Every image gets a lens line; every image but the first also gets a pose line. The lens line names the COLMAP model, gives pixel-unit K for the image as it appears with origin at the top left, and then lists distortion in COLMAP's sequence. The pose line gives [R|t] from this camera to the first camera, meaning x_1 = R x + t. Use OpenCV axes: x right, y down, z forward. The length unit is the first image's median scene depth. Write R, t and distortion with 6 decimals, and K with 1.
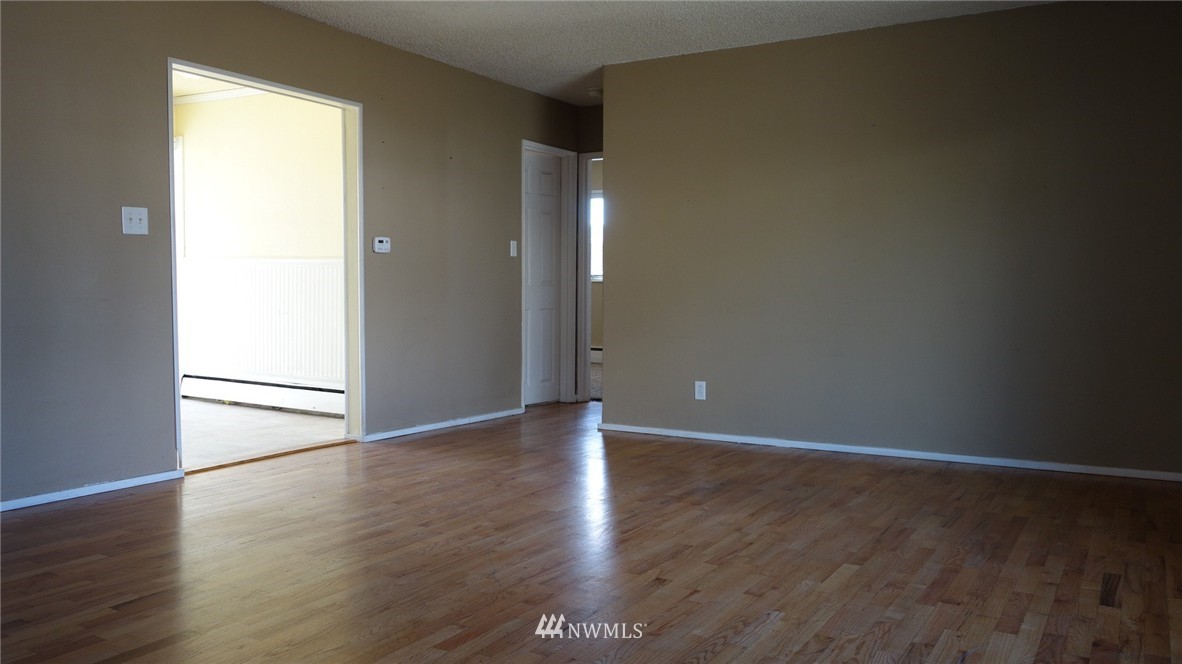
lens RADIAL K [[932.7, 0, 592.8], [0, 932.7, 328.5], [0, 0, 1]] dist [-0.004036, -0.010652]
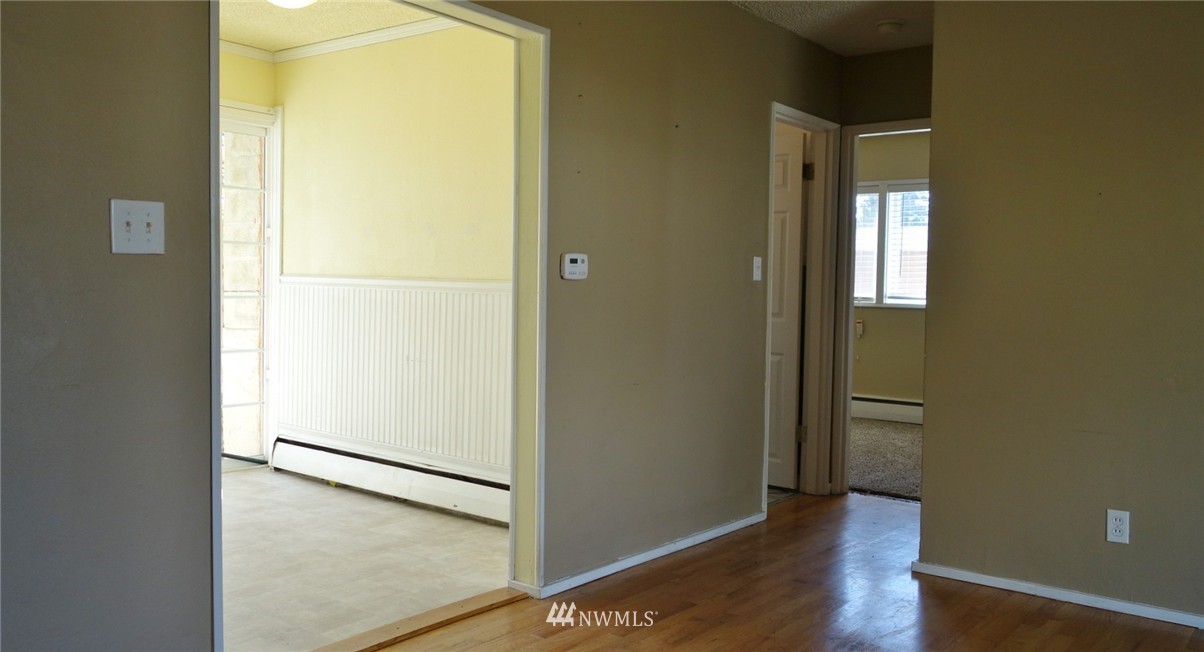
lens RADIAL K [[967.2, 0, 600.6], [0, 967.2, 327.9], [0, 0, 1]] dist [-0.011569, -0.002584]
pose [[0.991808, 0.018821, -0.126344, -0.126748], [-0.019500, 0.999801, -0.004144, -0.046588], [0.126241, 0.006574, 0.991978, 0.373782]]
